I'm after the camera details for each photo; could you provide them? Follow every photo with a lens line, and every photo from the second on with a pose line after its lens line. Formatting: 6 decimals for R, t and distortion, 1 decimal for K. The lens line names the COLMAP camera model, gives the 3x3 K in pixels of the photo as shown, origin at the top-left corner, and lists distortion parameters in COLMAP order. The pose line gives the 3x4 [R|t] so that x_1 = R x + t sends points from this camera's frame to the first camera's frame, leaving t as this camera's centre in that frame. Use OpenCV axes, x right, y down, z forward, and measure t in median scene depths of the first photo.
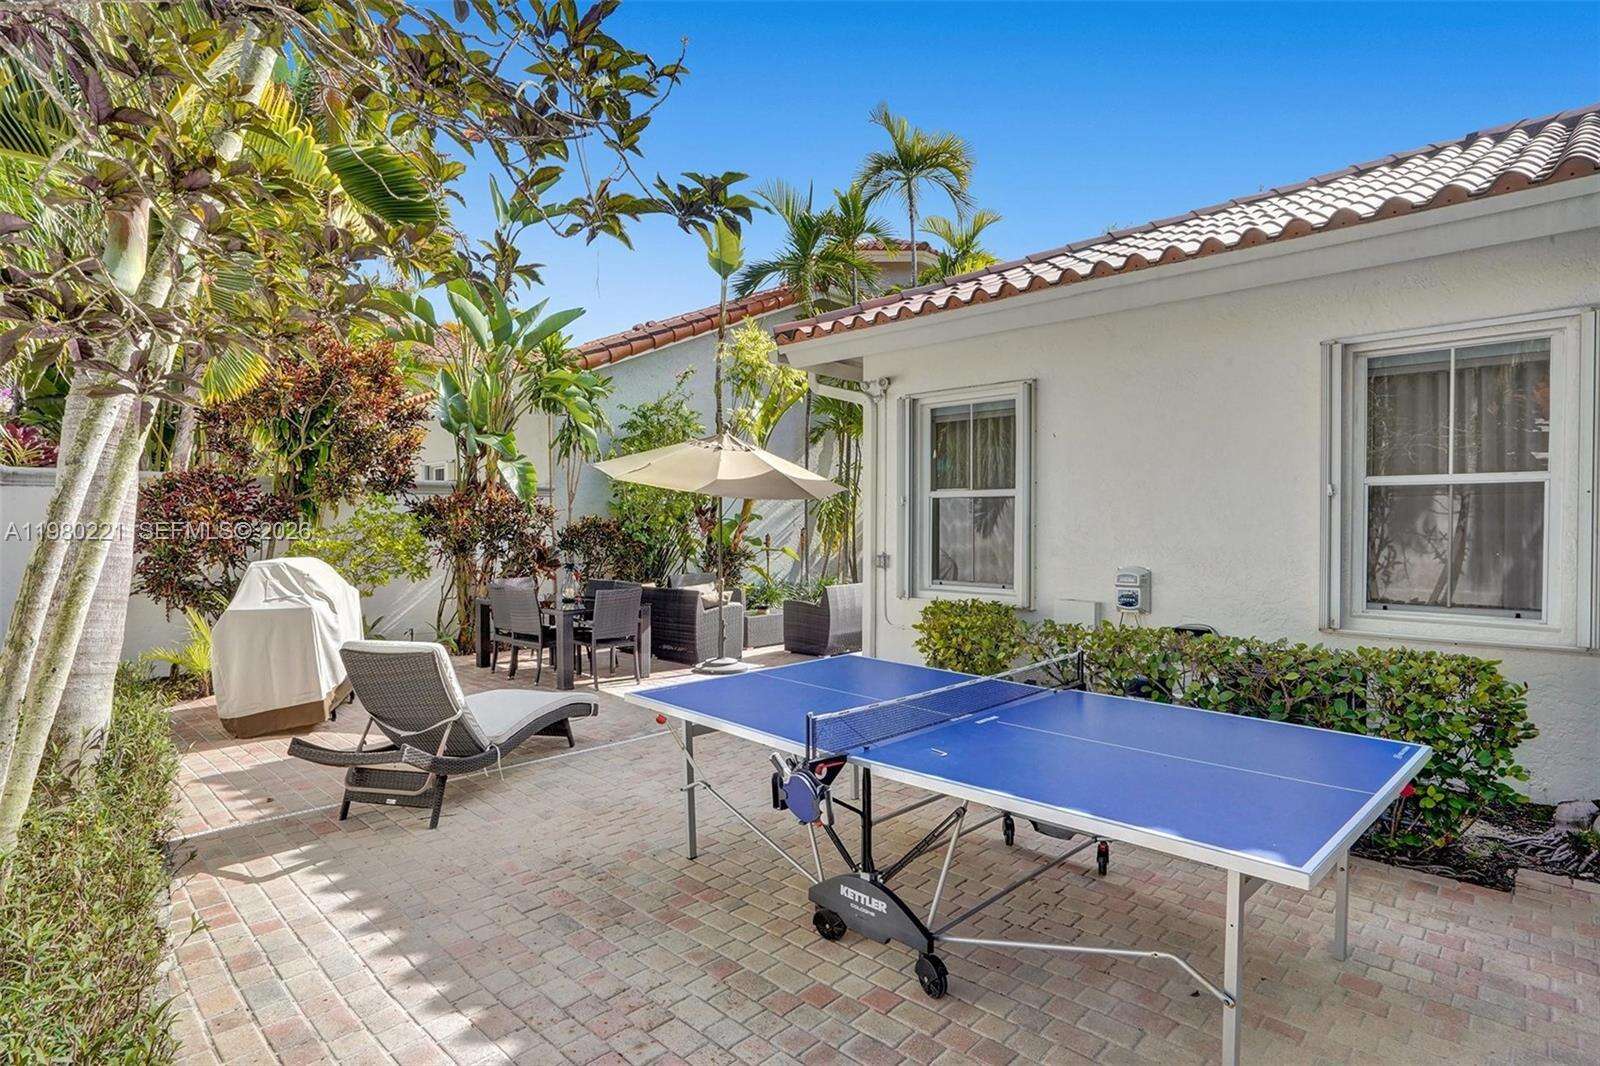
lens RADIAL K [[823.7, 0, 775.3], [0, 823.7, 530.4], [0, 0, 1]] dist [-0.002024, 0.000024]
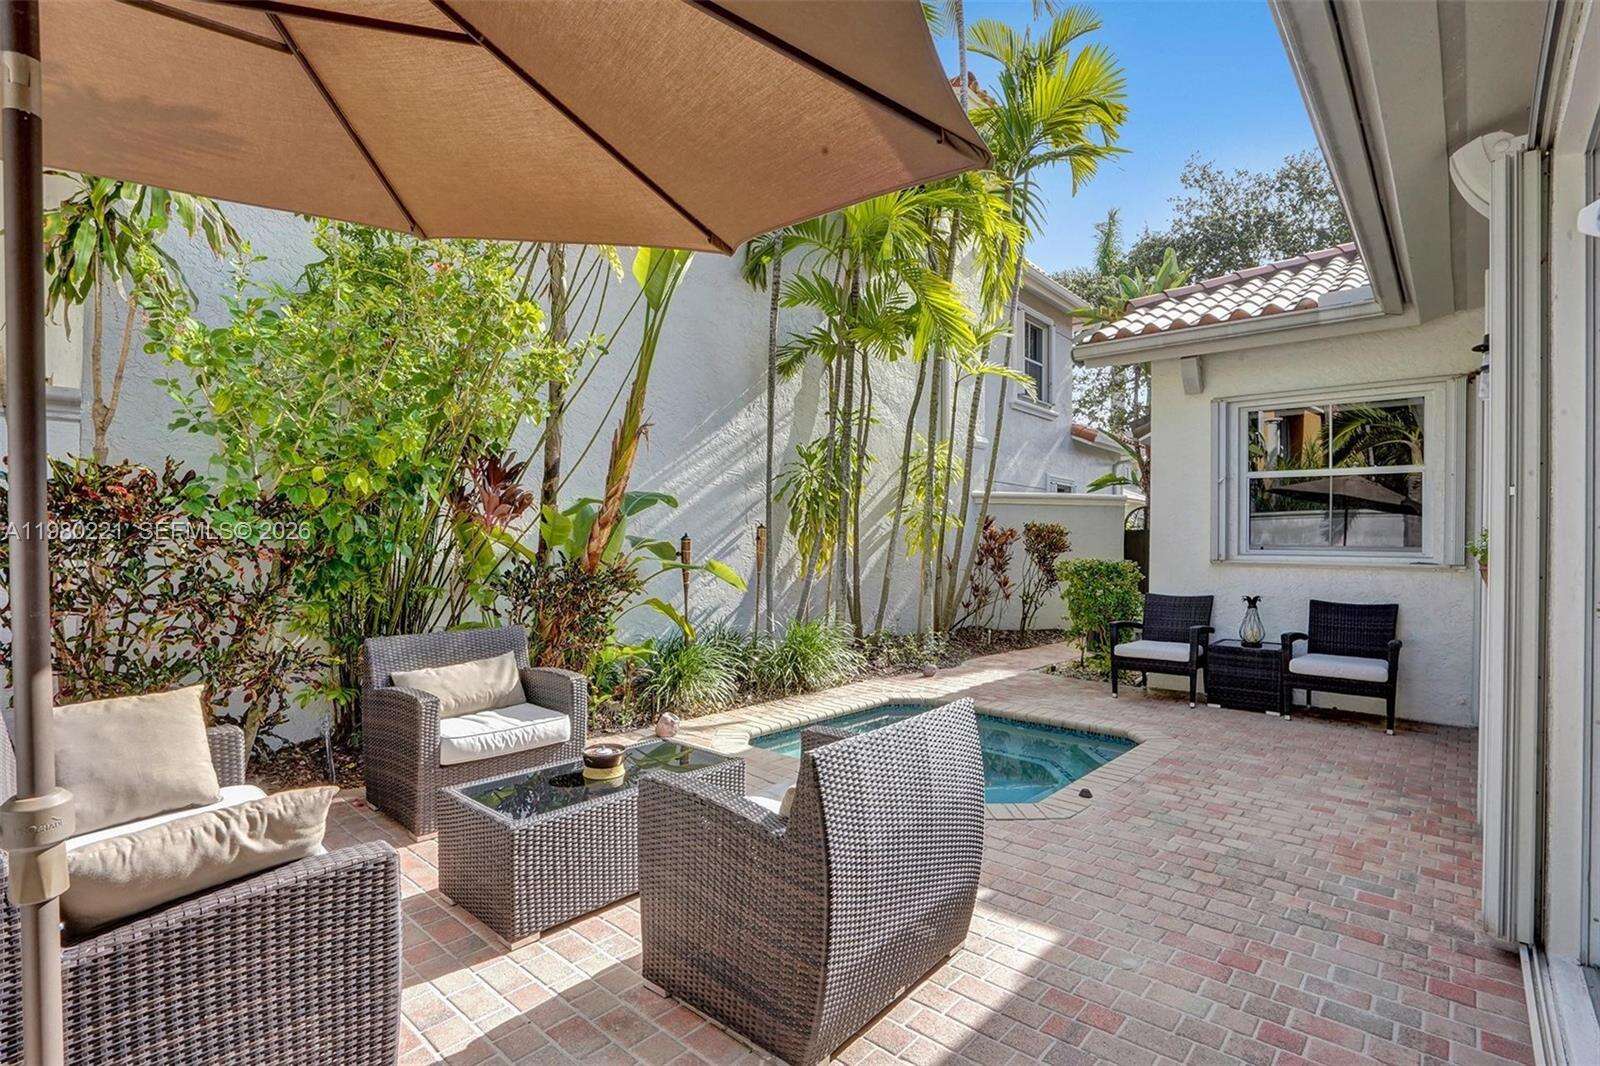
lens RADIAL K [[763.2, 0, 804.5], [0, 763.2, 538.0], [0, 0, 1]] dist [-0.045549, 0.020394]
pose [[0.997895, 0.010533, 0.063983, 0.044221], [-0.009766, 0.999877, -0.012298, 0.015337], [-0.064104, 0.011647, 0.997875, 0.766173]]
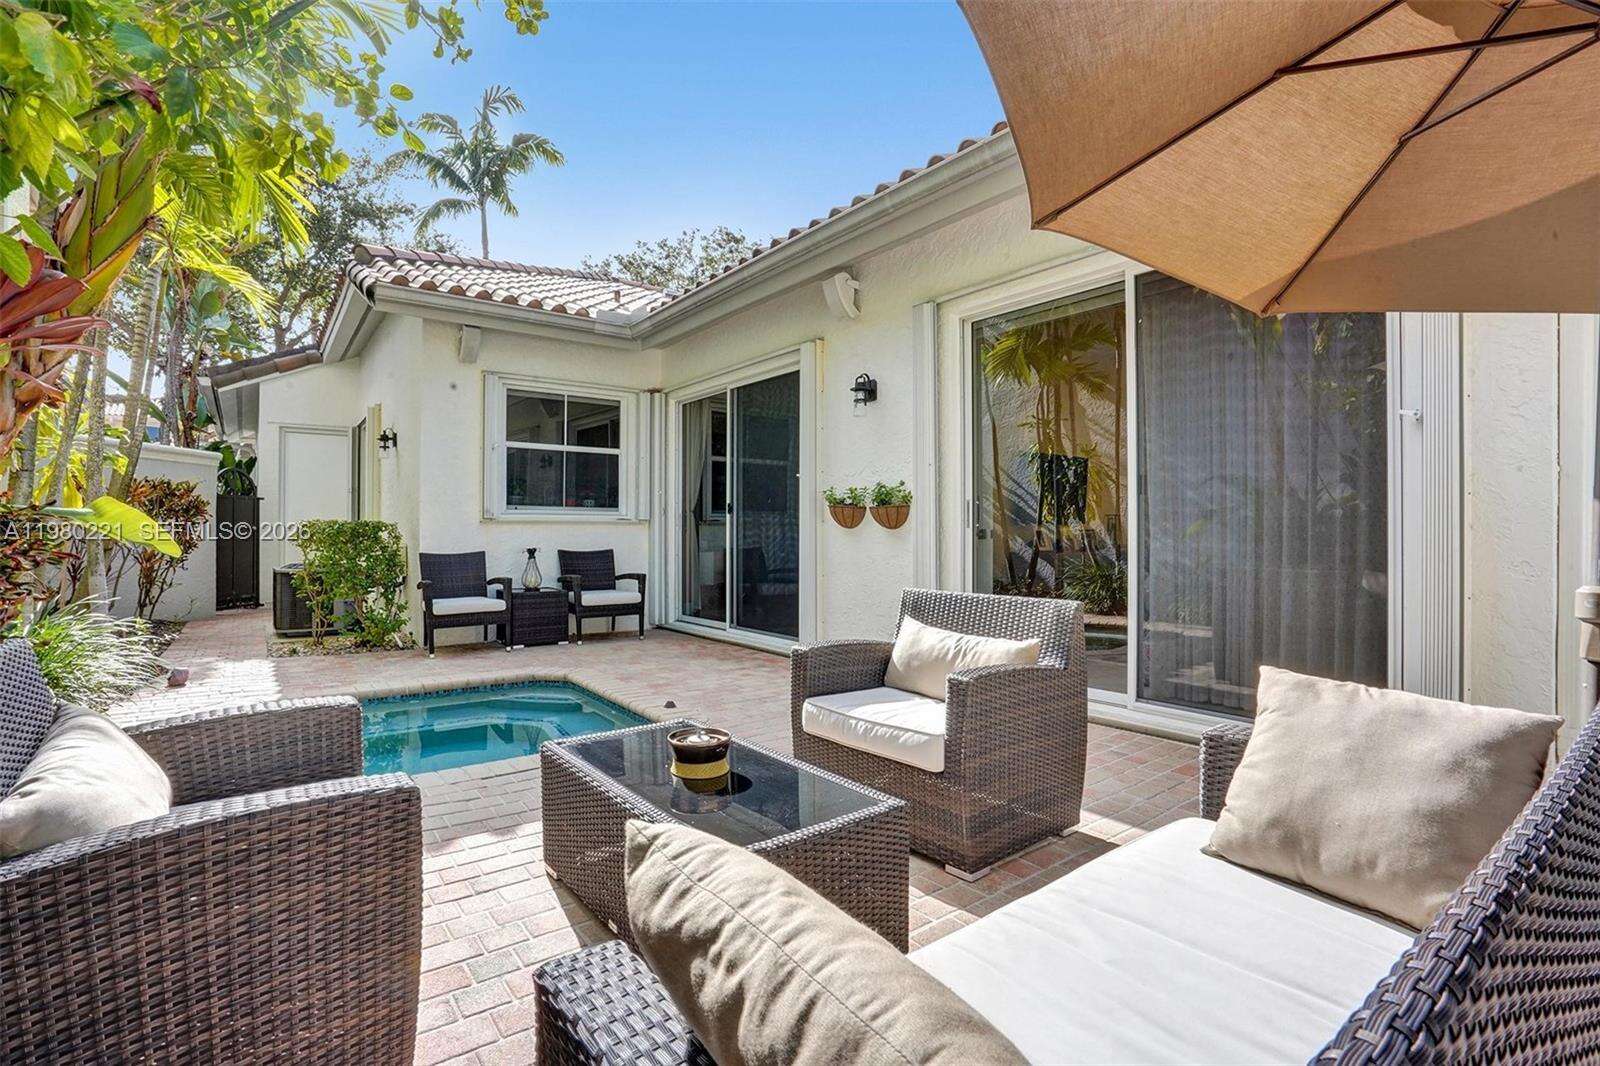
lens RADIAL K [[744.6, 0, 797.4], [0, 744.6, 535.7], [0, 0, 1]] dist [-0.051826, 0.018971]
pose [[0.131059, -0.005227, 0.991361, -0.222524], [0.007611, 0.999962, 0.004266, 0.039215], [-0.991345, 0.006986, 0.131093, 1.020973]]
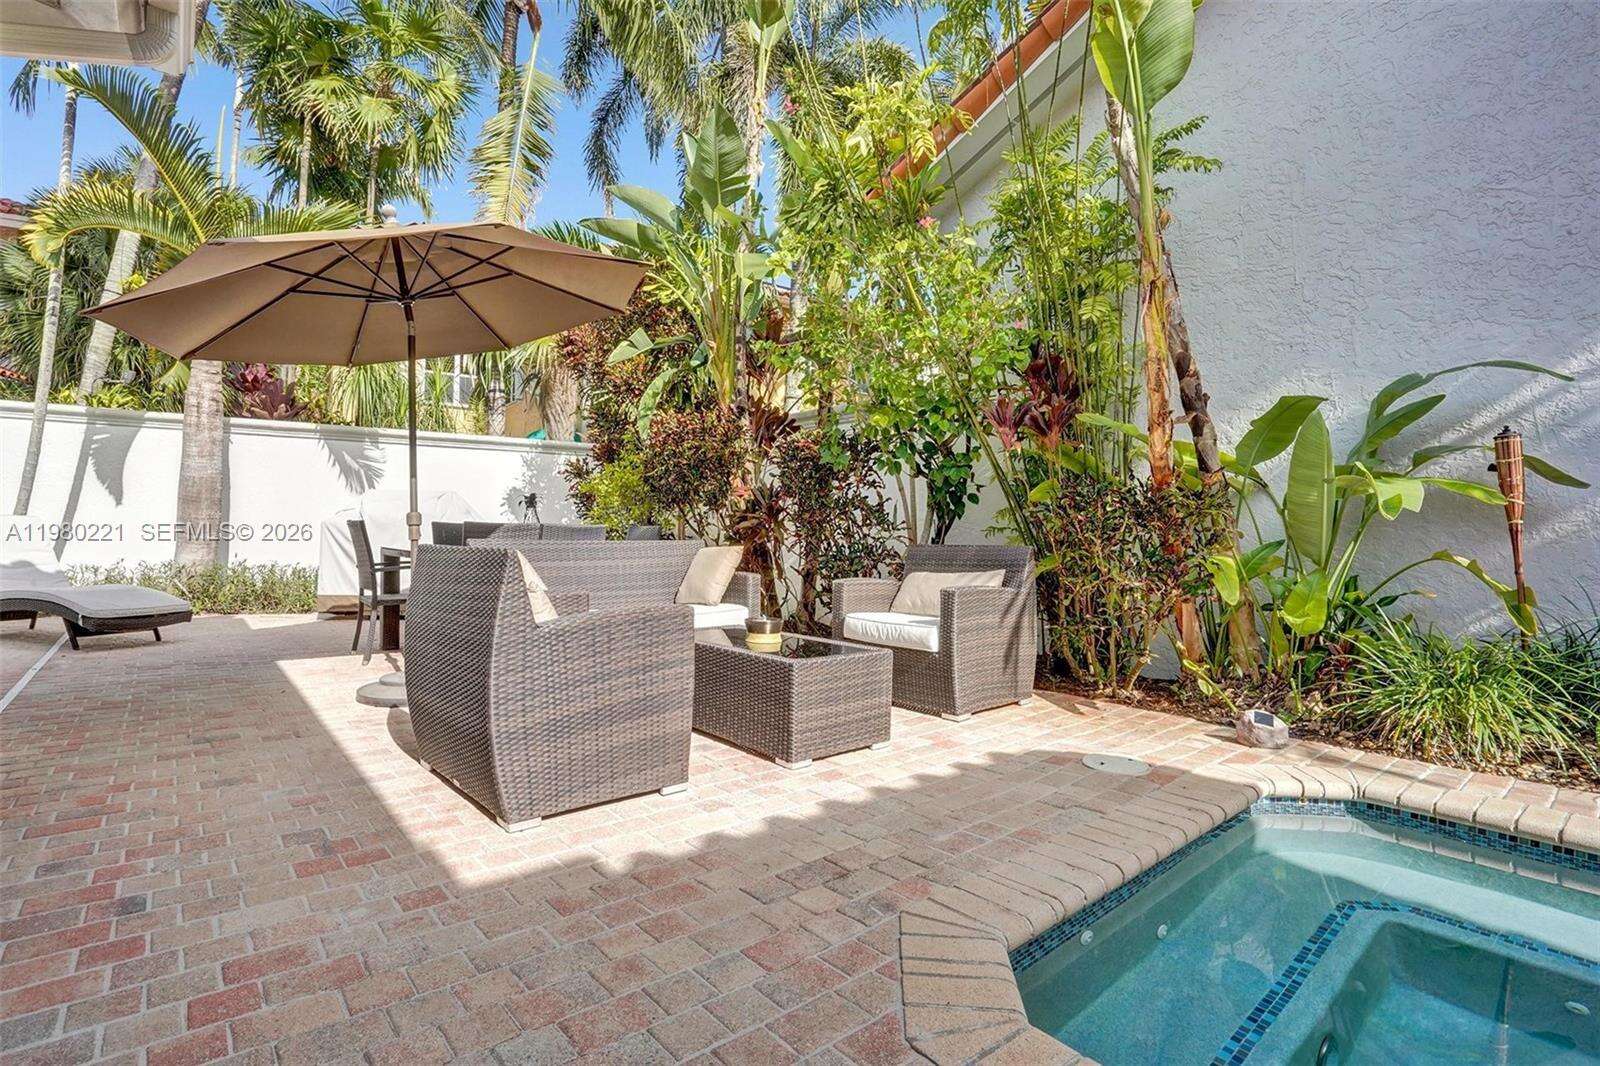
lens RADIAL K [[774.0, 0, 787.5], [0, 774.0, 537.6], [0, 0, 1]] dist [-0.055637, 0.021902]
pose [[-0.093282, 0.005458, -0.995625, 0.333144], [-0.023785, 0.999687, 0.007709, 0.057193], [0.995356, 0.024400, -0.093123, 1.117859]]
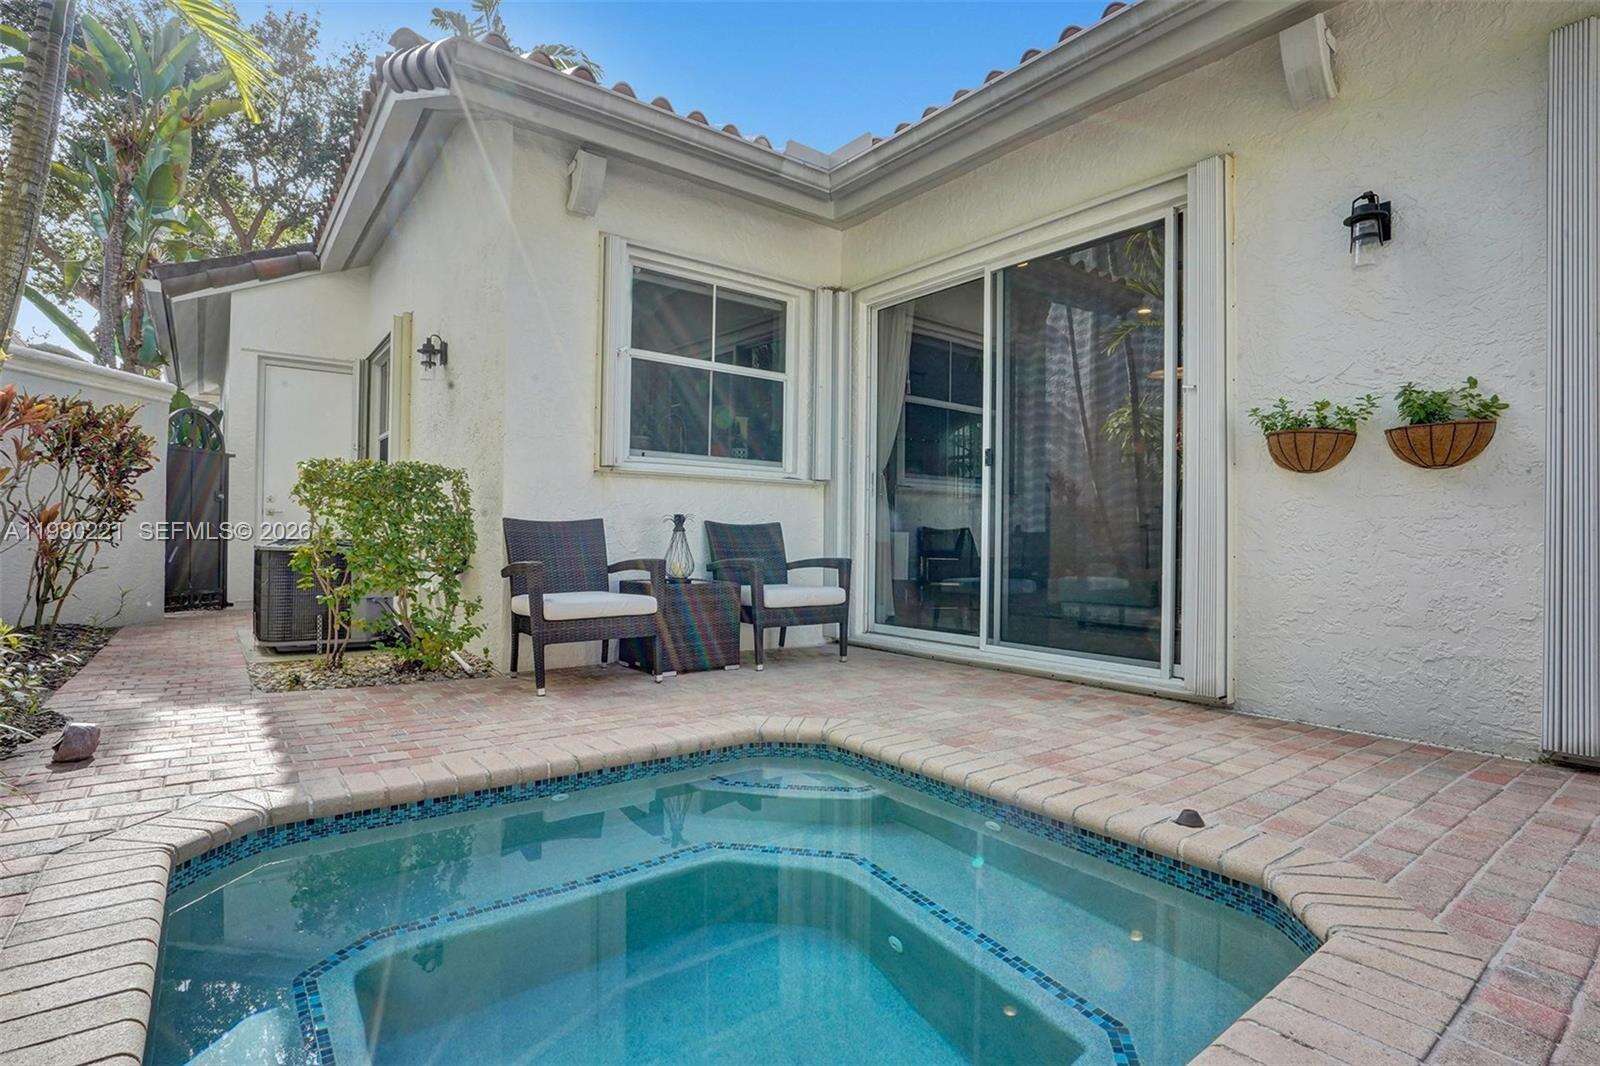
lens RADIAL K [[790.5, 0, 803.0], [0, 790.5, 538.7], [0, 0, 1]] dist [-0.048499, 0.020454]
pose [[0.118589, -0.001265, 0.992943, -0.008657], [-0.003412, 0.999993, 0.001682, 0.066215], [-0.992938, -0.003587, 0.118584, 1.241538]]
